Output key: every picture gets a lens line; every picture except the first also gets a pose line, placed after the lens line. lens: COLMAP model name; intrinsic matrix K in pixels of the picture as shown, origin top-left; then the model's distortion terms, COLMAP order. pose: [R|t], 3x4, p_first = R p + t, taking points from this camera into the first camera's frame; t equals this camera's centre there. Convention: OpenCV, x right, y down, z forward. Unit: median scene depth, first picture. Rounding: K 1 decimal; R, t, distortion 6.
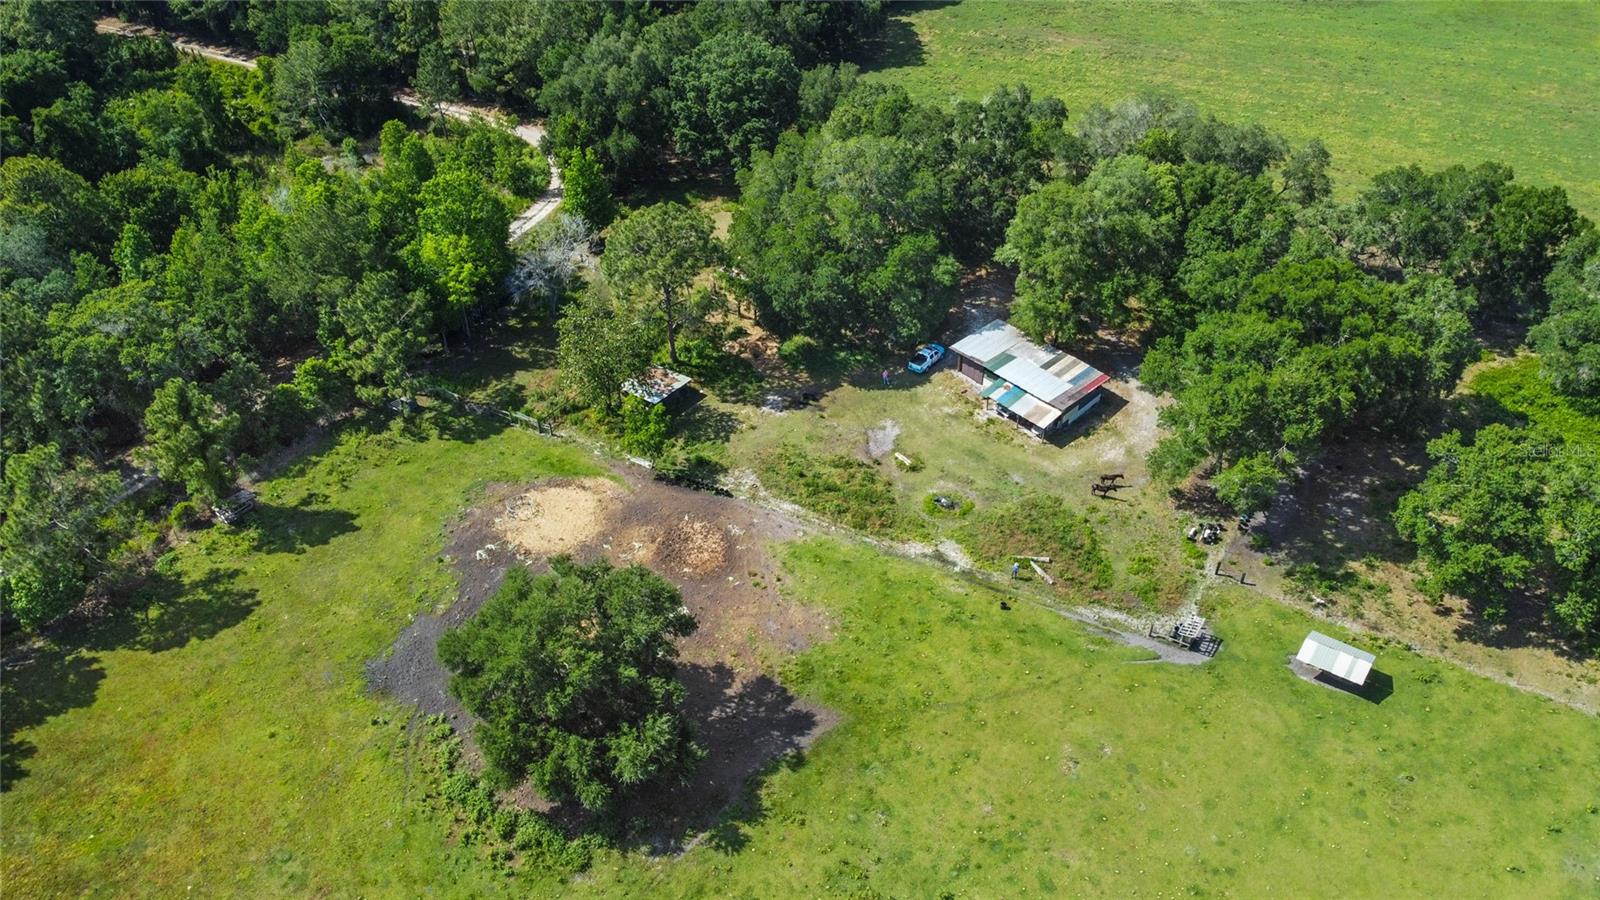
lens RADIAL K [[1213.4, 0, 799.2], [0, 1213.4, 451.0], [0, 0, 1]] dist [-0.005678, -0.001053]
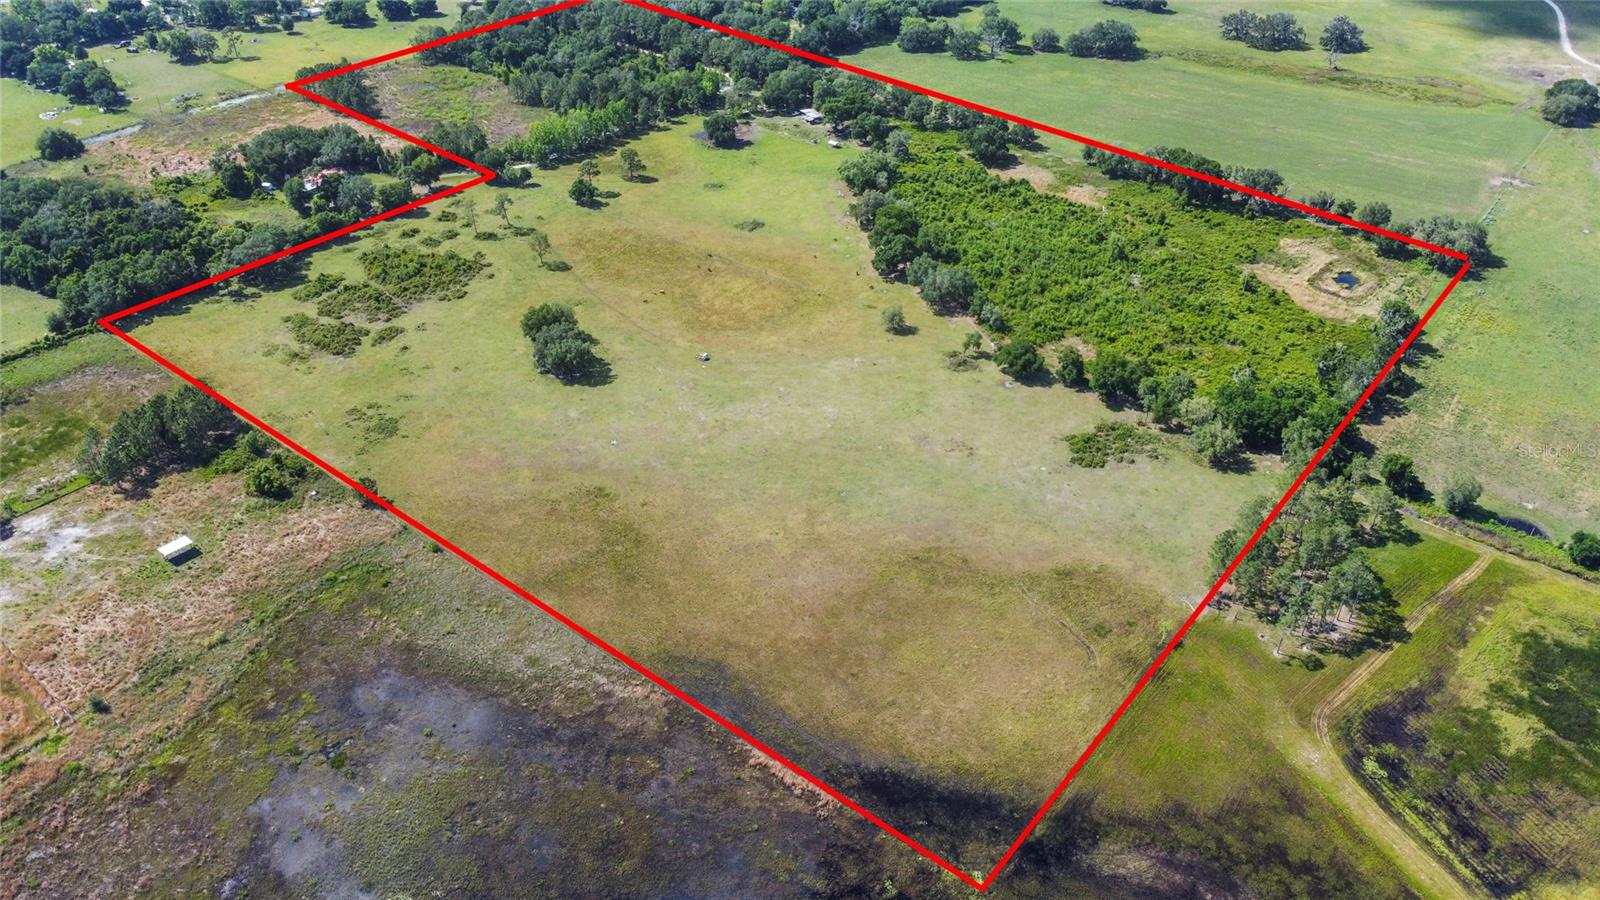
lens RADIAL K [[1175.3, 0, 797.5], [0, 1175.3, 449.7], [0, 0, 1]] dist [-0.005343, -0.003385]
pose [[0.981999, 0.120969, -0.145070, 1.005202], [-0.129729, 0.990159, -0.052491, 1.592564], [0.137293, 0.070366, 0.988028, -3.798732]]
